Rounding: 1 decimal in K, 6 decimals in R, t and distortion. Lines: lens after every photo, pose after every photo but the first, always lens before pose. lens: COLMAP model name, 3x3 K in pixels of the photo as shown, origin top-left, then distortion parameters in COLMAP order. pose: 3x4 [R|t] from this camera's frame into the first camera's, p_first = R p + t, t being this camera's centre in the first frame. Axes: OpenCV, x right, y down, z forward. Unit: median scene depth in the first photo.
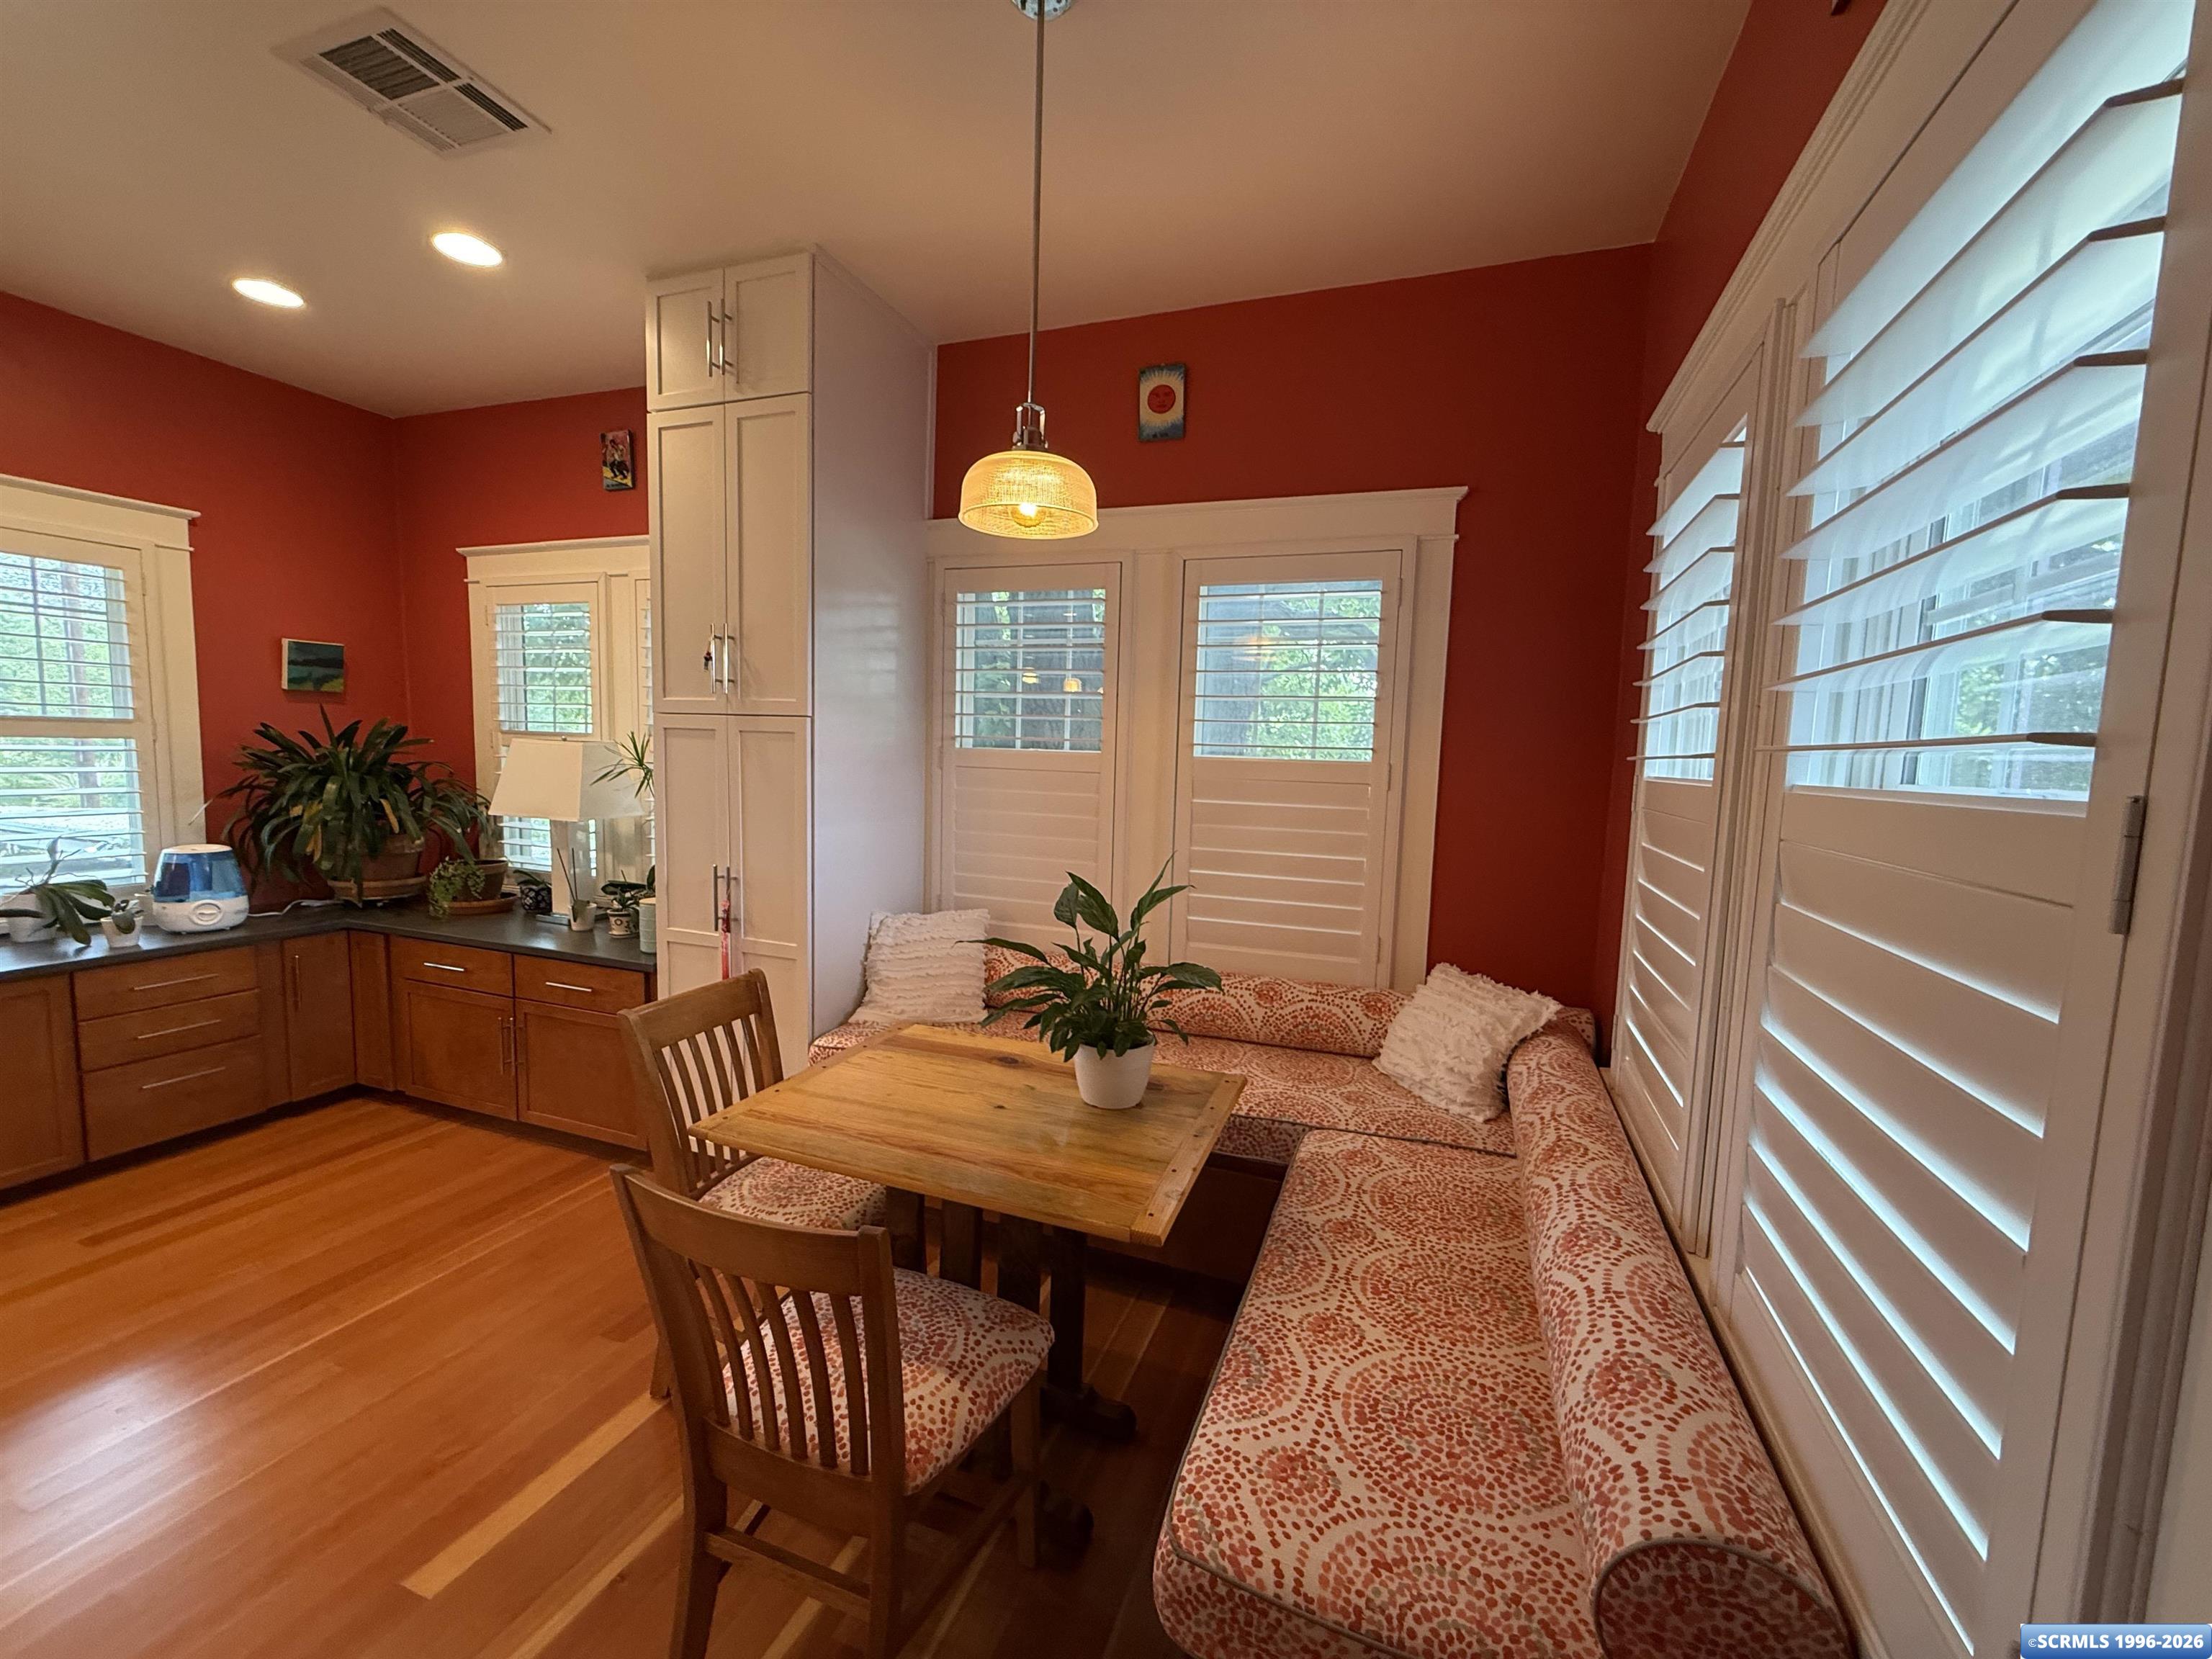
lens RADIAL K [[885.5, 0, 1111.7], [0, 885.5, 834.6], [0, 0, 1]] dist [-0.000992, 0.000234]
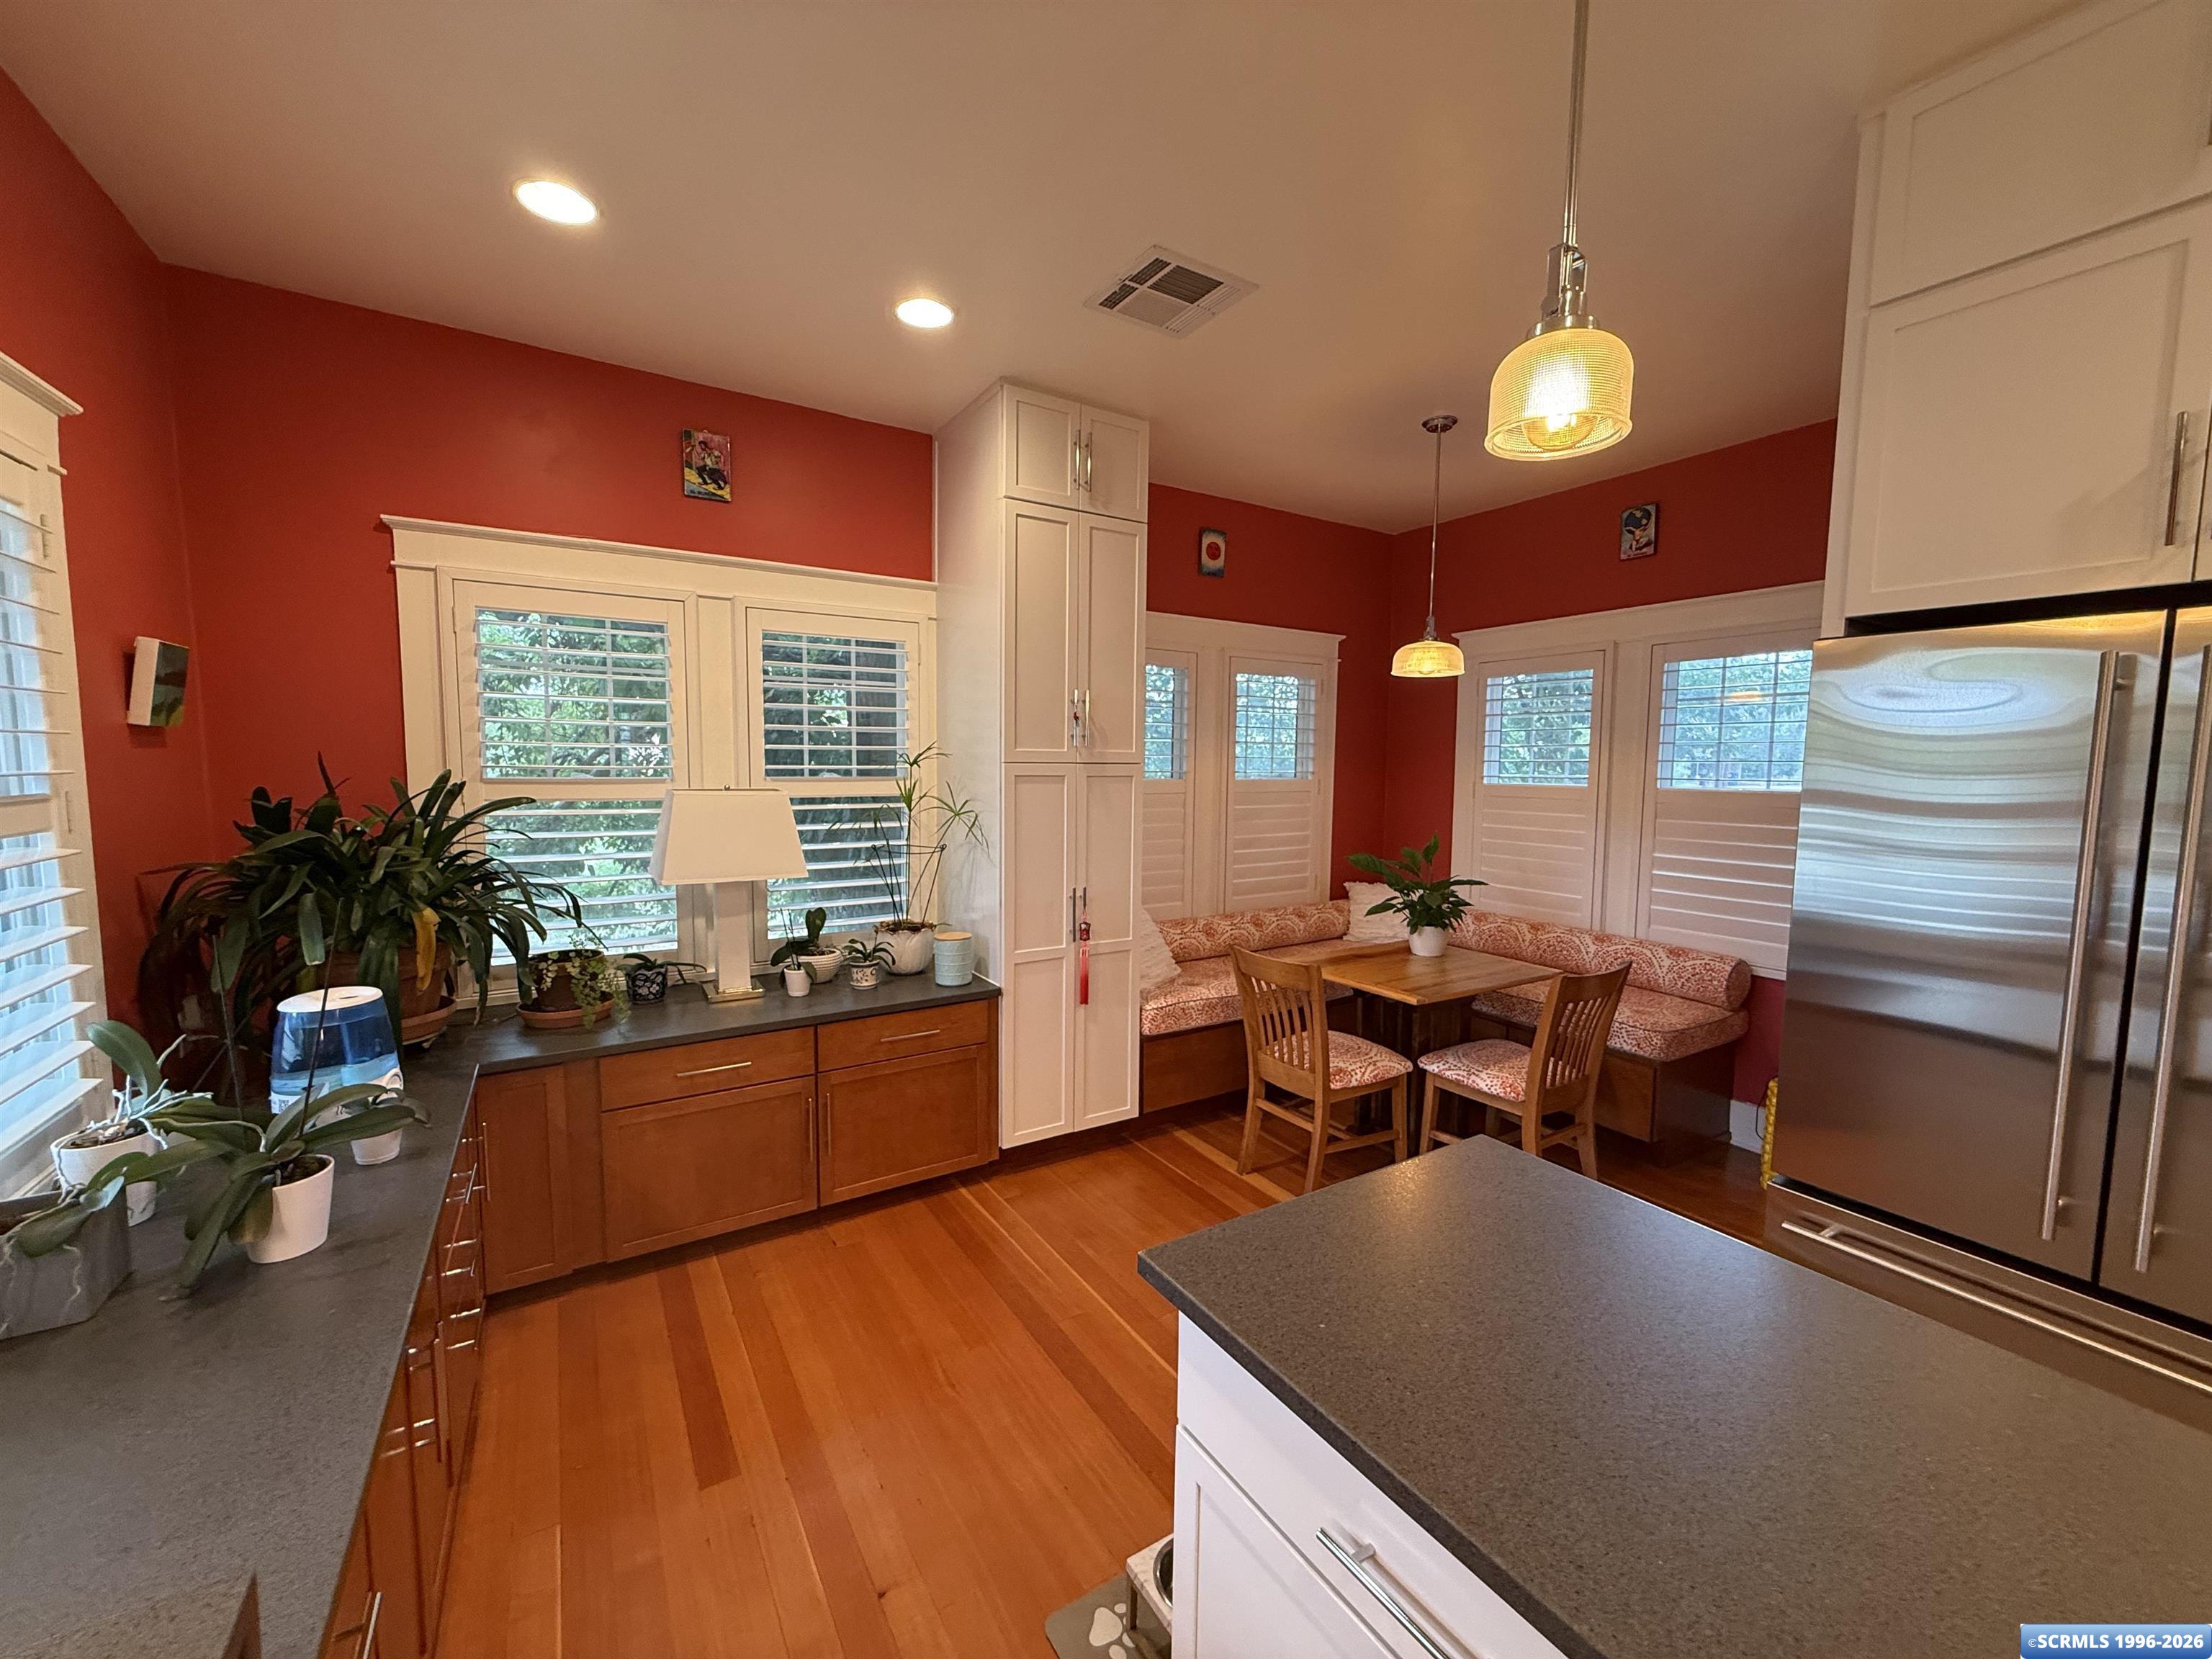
lens RADIAL K [[885.5, 0, 1109.5], [0, 885.5, 832.6], [0, 0, 1]] dist [-0.000992, 0.000234]
pose [[0.605199, -0.091568, 0.790791, -1.317655], [0.085682, 0.995085, 0.049651, -0.092584], [-0.791450, 0.037708, 0.610070, 0.214429]]
